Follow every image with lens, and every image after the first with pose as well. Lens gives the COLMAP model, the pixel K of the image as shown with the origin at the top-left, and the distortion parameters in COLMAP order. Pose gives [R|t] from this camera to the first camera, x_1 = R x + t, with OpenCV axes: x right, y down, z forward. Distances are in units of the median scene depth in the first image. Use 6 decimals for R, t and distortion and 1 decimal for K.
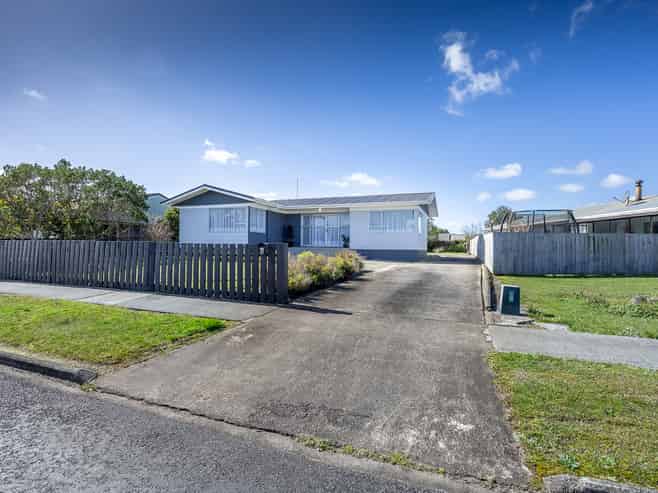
lens RADIAL K [[312.7, 0, 329.0], [0, 312.7, 246.5], [0, 0, 1]] dist [-0.001110, -0.000281]
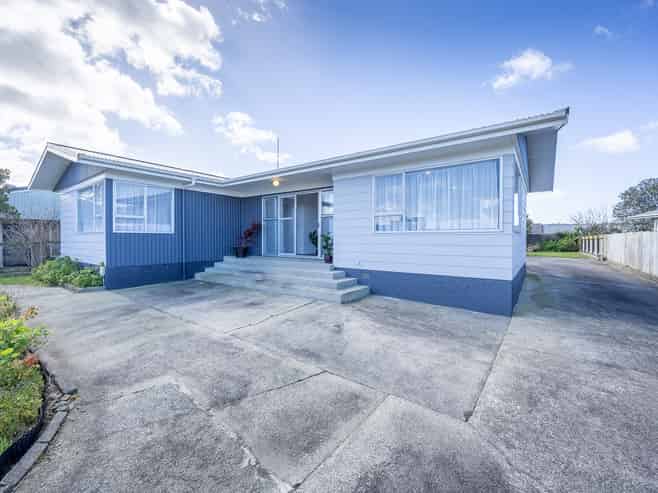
lens RADIAL K [[299.9, 0, 329.0], [0, 299.9, 246.5], [0, 0, 1]] dist [-0.000604, -0.000075]
pose [[0.972886, -0.001995, -0.231275, 0.138995], [0.008357, 0.999613, 0.026533, -0.029396], [0.231132, -0.027746, 0.972527, 0.523834]]
